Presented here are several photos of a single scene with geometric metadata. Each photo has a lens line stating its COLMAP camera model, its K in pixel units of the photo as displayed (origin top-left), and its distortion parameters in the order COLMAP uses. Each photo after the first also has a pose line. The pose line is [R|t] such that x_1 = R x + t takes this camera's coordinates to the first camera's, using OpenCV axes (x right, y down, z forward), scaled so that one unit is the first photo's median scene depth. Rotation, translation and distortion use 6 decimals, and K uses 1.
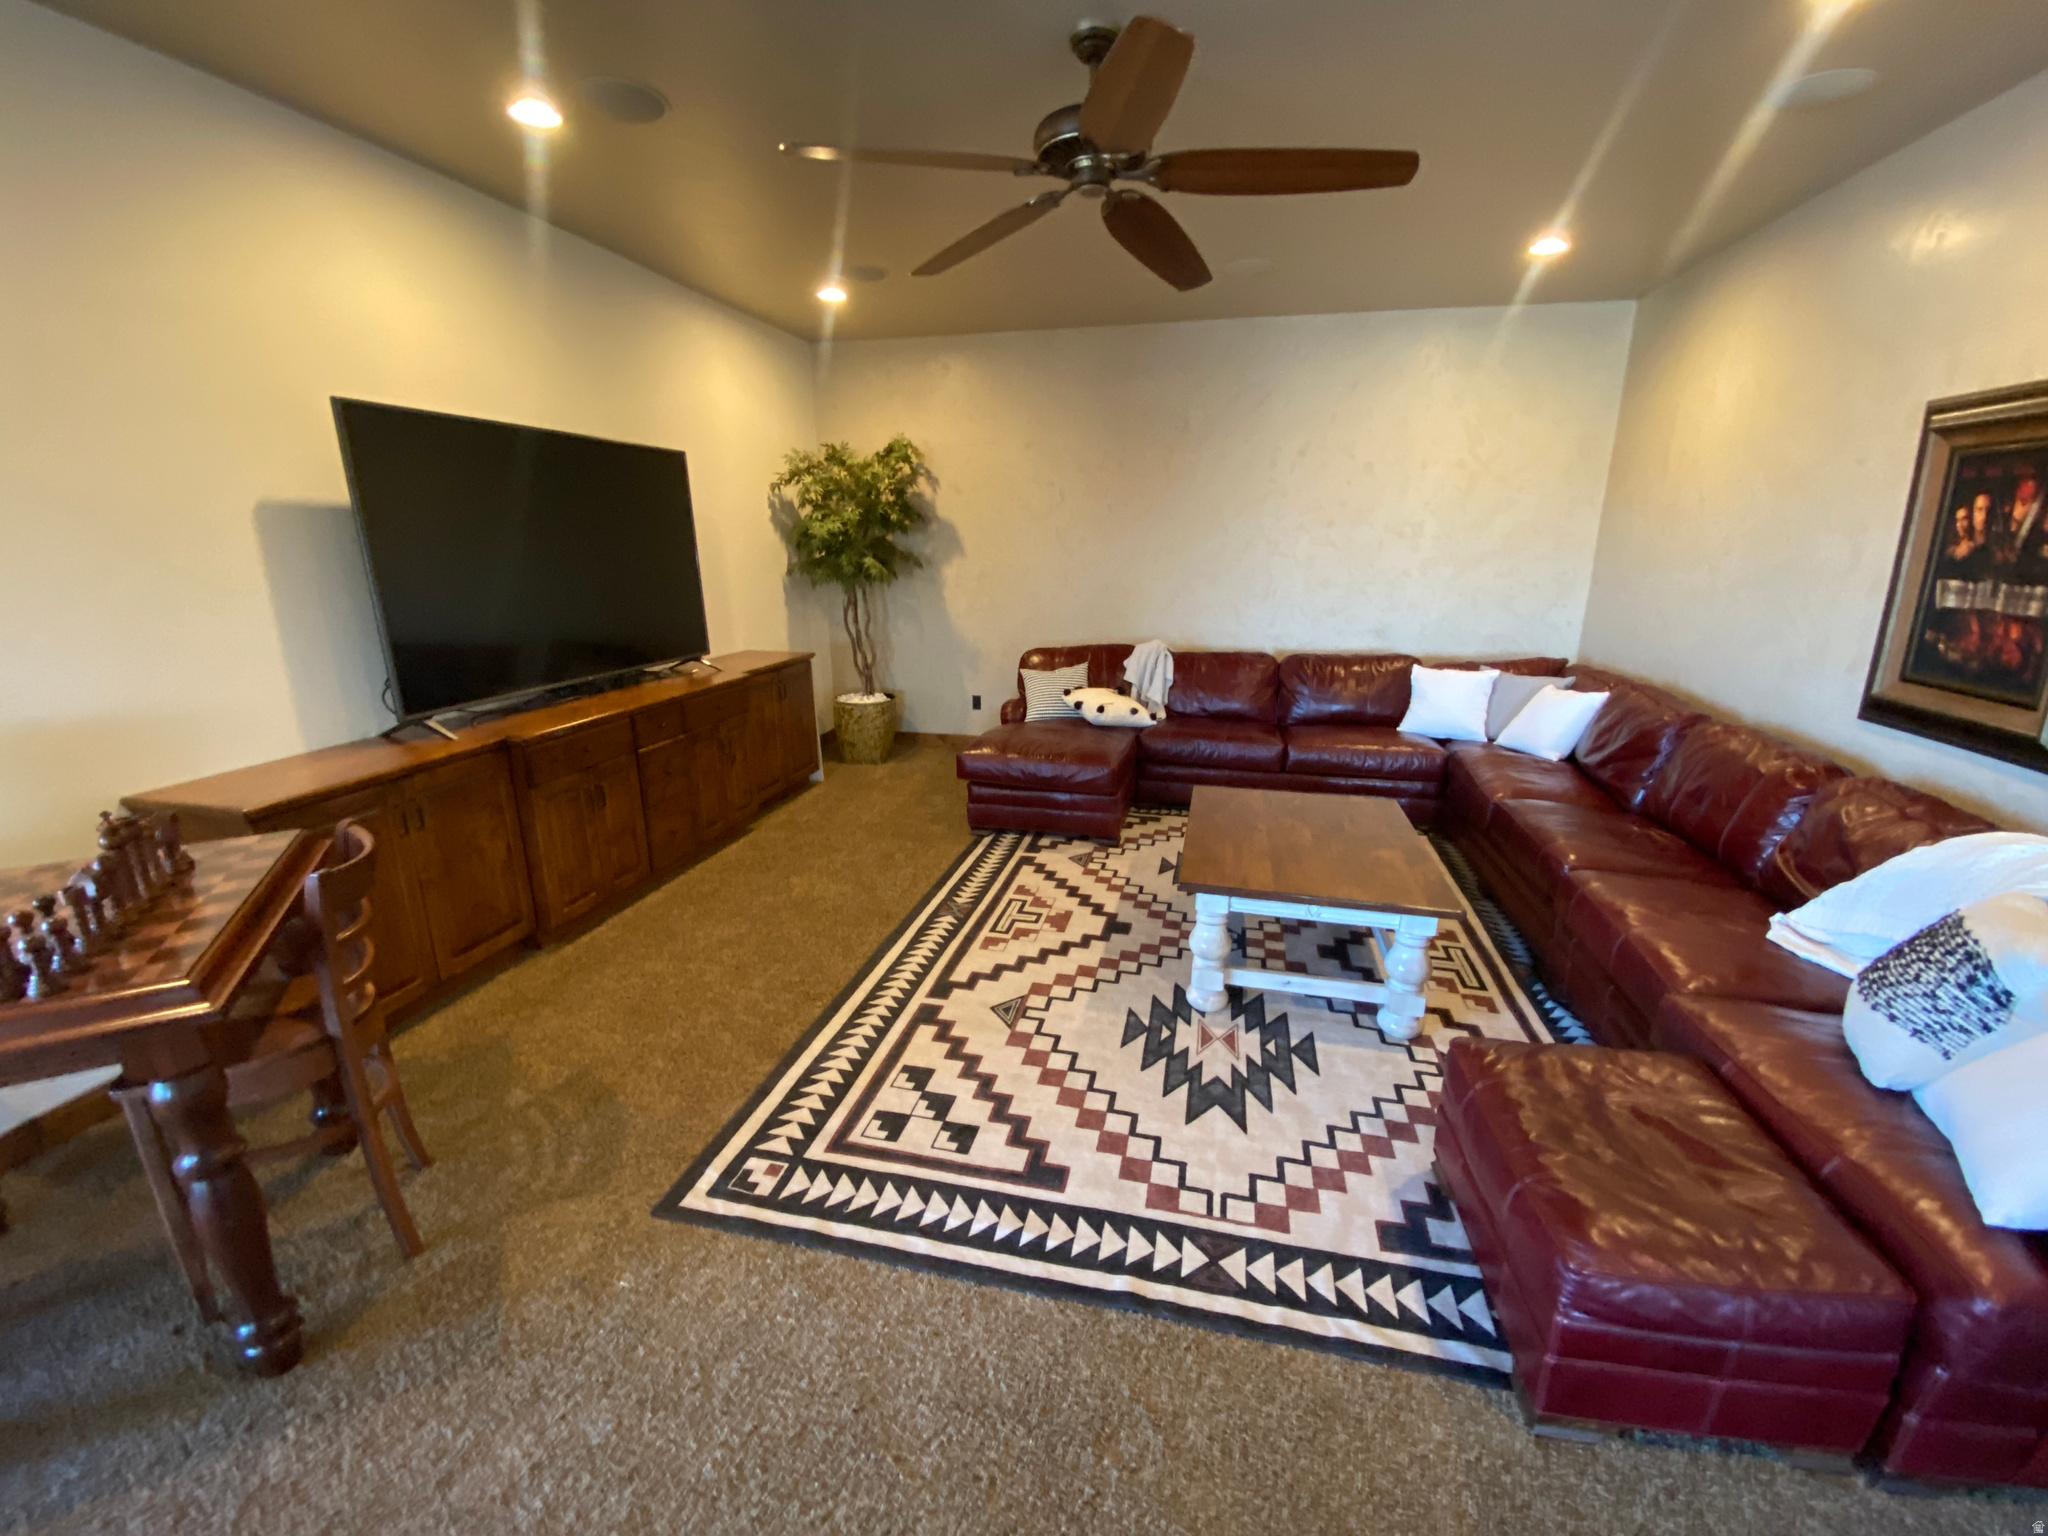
lens RADIAL K [[832.9, 0, 1034.7], [0, 832.9, 785.2], [0, 0, 1]] dist [0.003381, -0.000125]
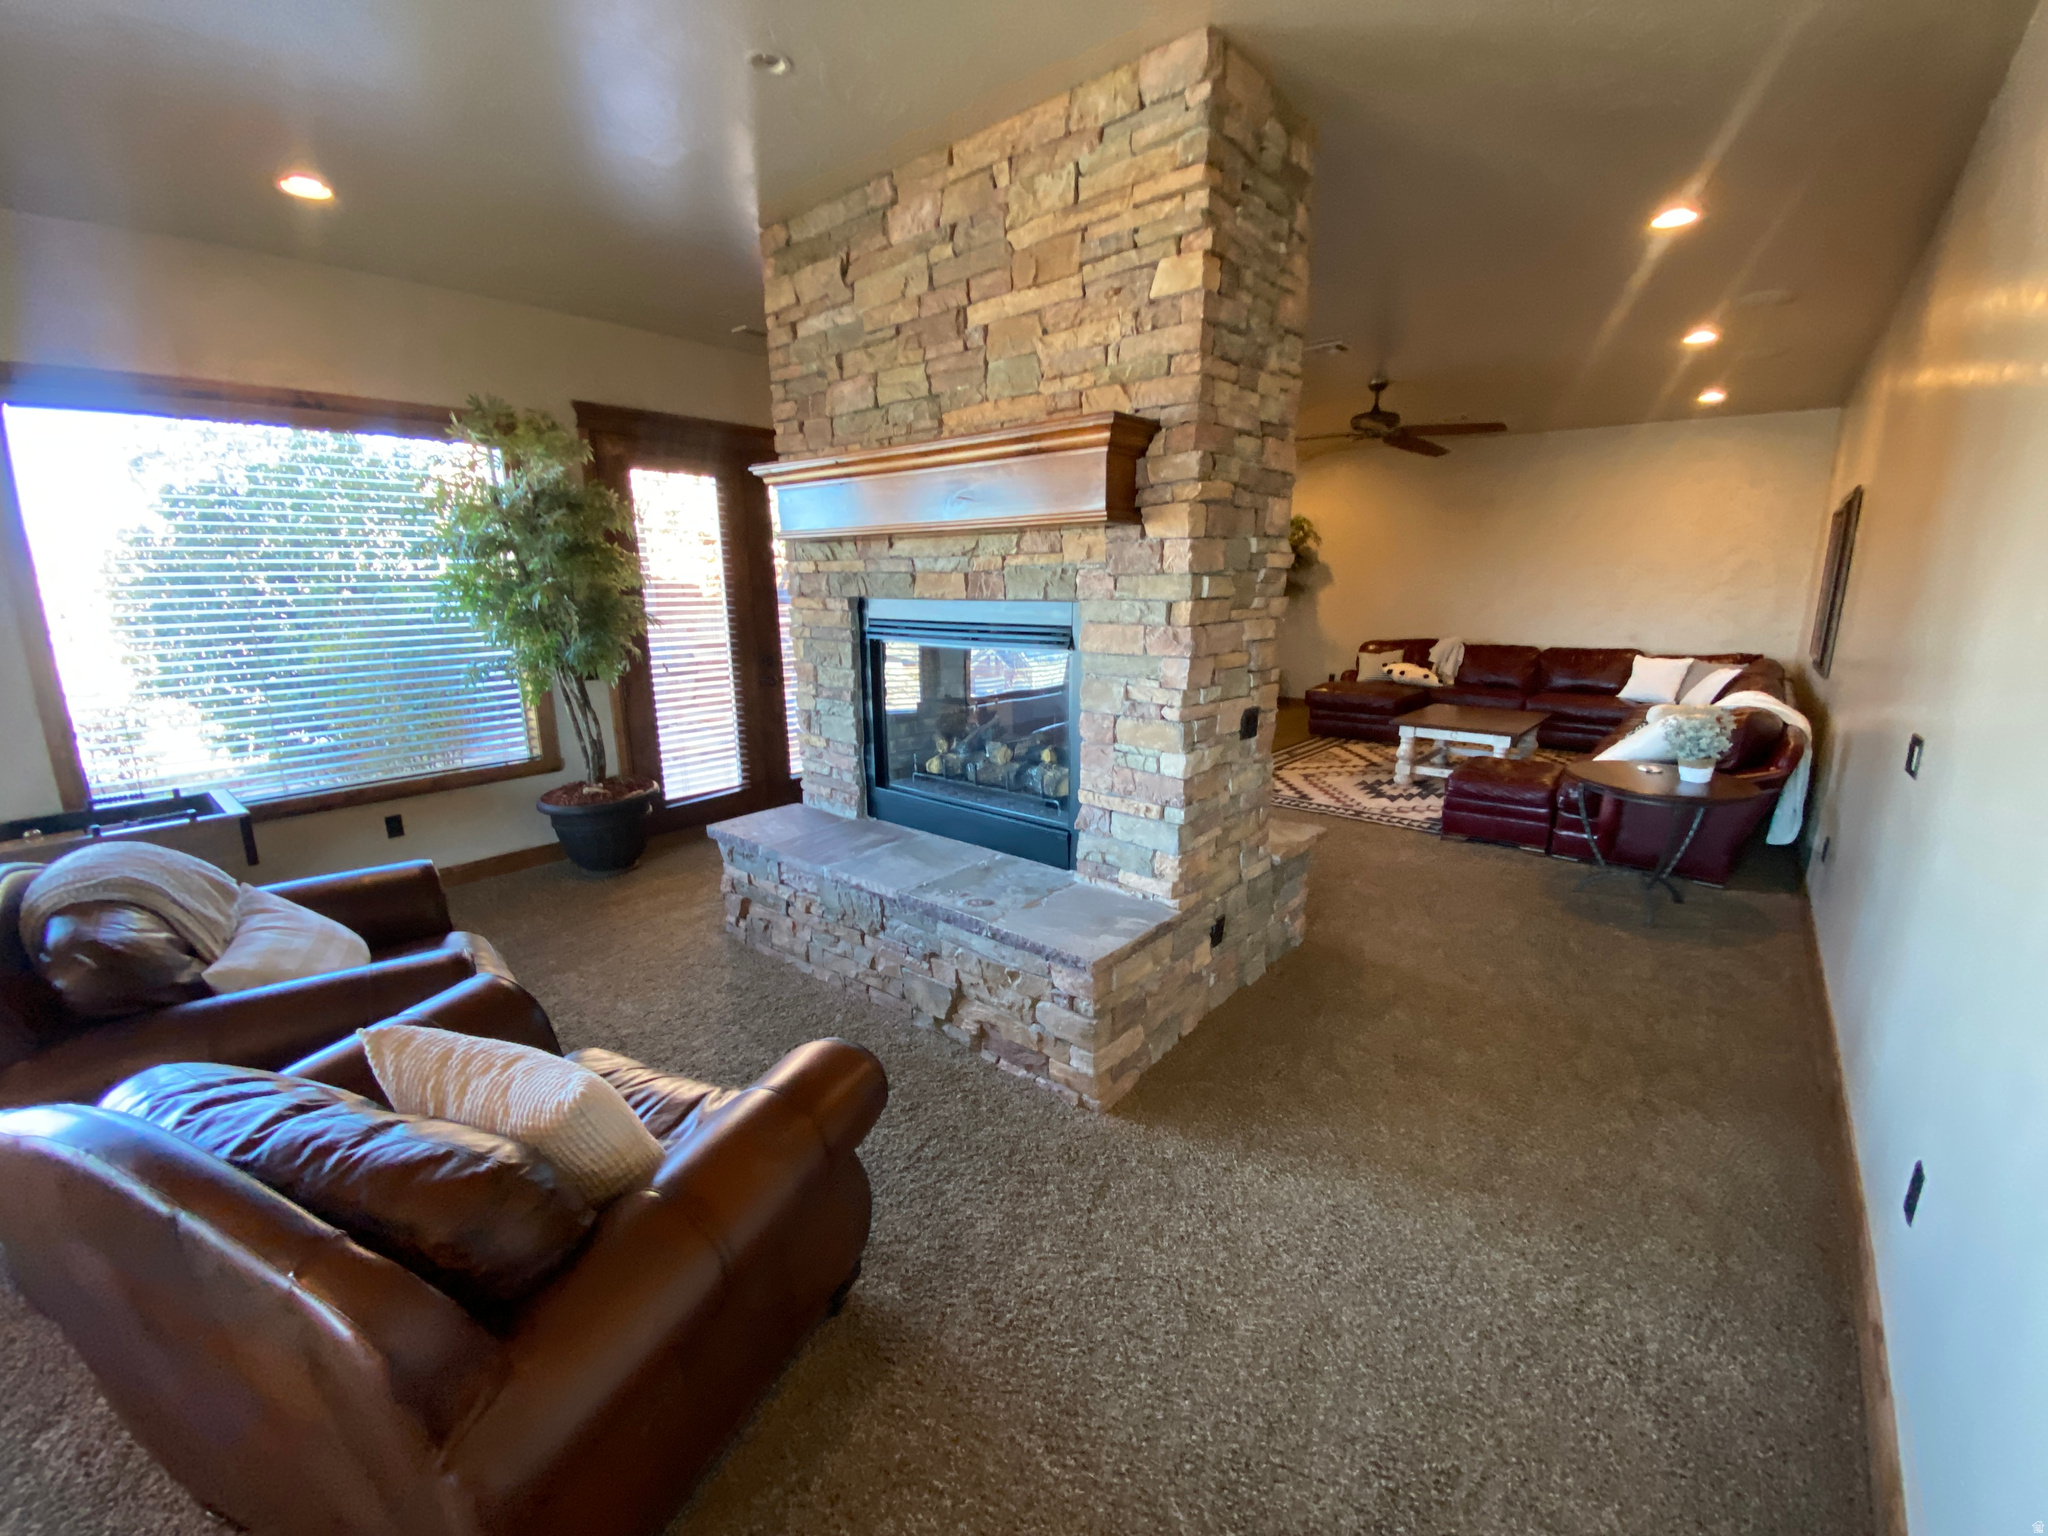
lens RADIAL K [[832.9, 0, 1013.9], [0, 832.9, 771.0], [0, 0, 1]] dist [0.003381, -0.000125]
pose [[0.879866, 0.109190, -0.462507, 0.178899], [-0.138189, 0.989976, -0.029172, 0.247195], [0.454686, 0.089580, 0.886136, -0.777357]]
